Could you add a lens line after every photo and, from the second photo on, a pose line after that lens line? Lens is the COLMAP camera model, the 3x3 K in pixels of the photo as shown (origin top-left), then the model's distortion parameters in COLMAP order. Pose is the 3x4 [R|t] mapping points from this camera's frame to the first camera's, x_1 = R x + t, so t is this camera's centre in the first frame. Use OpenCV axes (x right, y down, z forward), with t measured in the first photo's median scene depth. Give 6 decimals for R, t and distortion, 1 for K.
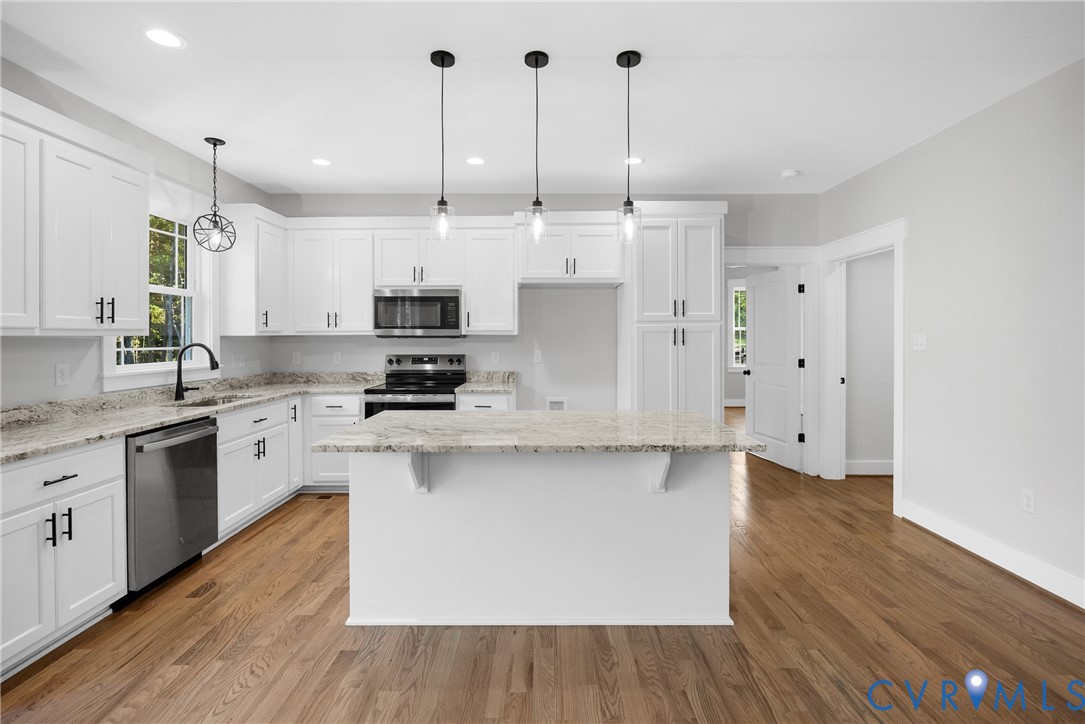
lens RADIAL K [[493.2, 0, 548.6], [0, 493.2, 340.7], [0, 0, 1]] dist [-0.005416, 0.001357]
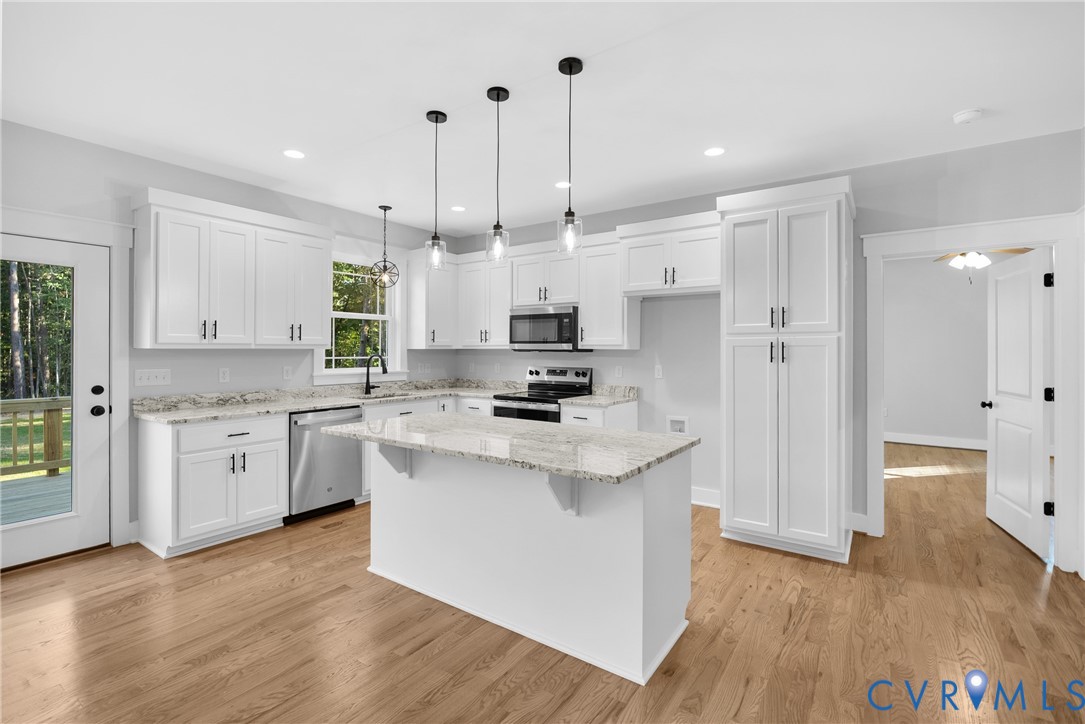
lens RADIAL K [[493.2, 0, 550.7], [0, 493.2, 350.7], [0, 0, 1]] dist [-0.005416, 0.001357]
pose [[0.823338, 0.005190, -0.567527, 0.487064], [-0.009984, 0.999936, -0.005341, -0.002681], [0.567463, 0.010064, 0.823337, 0.127964]]
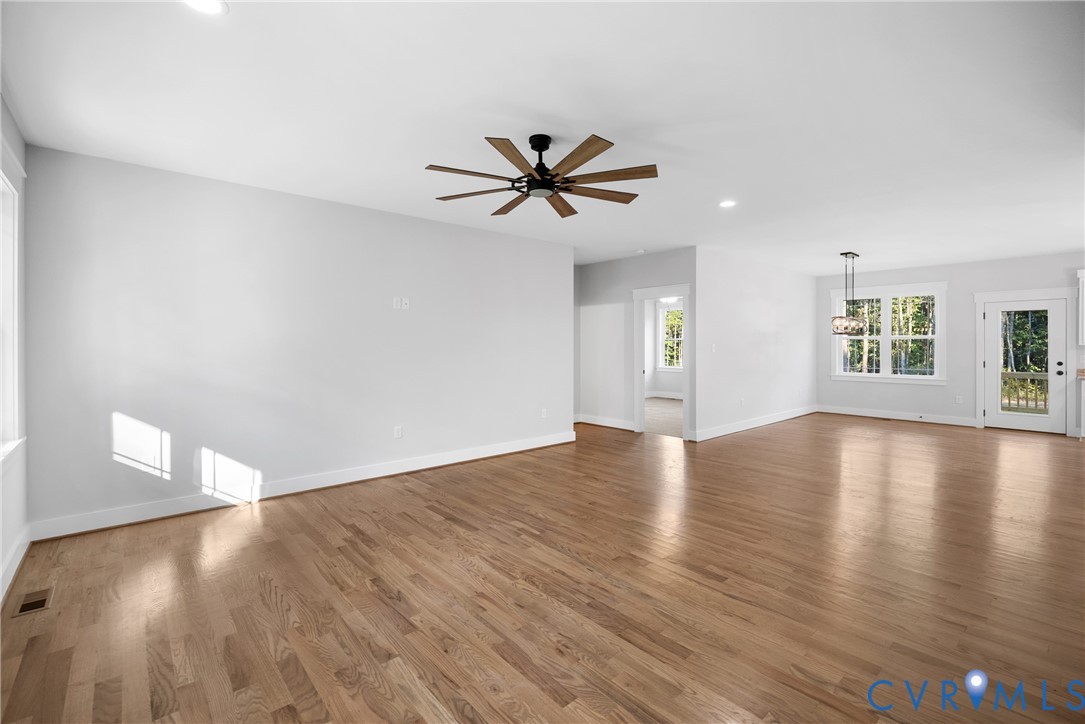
lens RADIAL K [[493.2, 0, 535.1], [0, 493.2, 345.5], [0, 0, 1]] dist [-0.005416, 0.001357]
pose [[-0.761766, 0.004086, -0.647839, 2.305904], [-0.005341, 0.999907, 0.012587, -0.015736], [0.647830, 0.013048, -0.761673, 0.554763]]
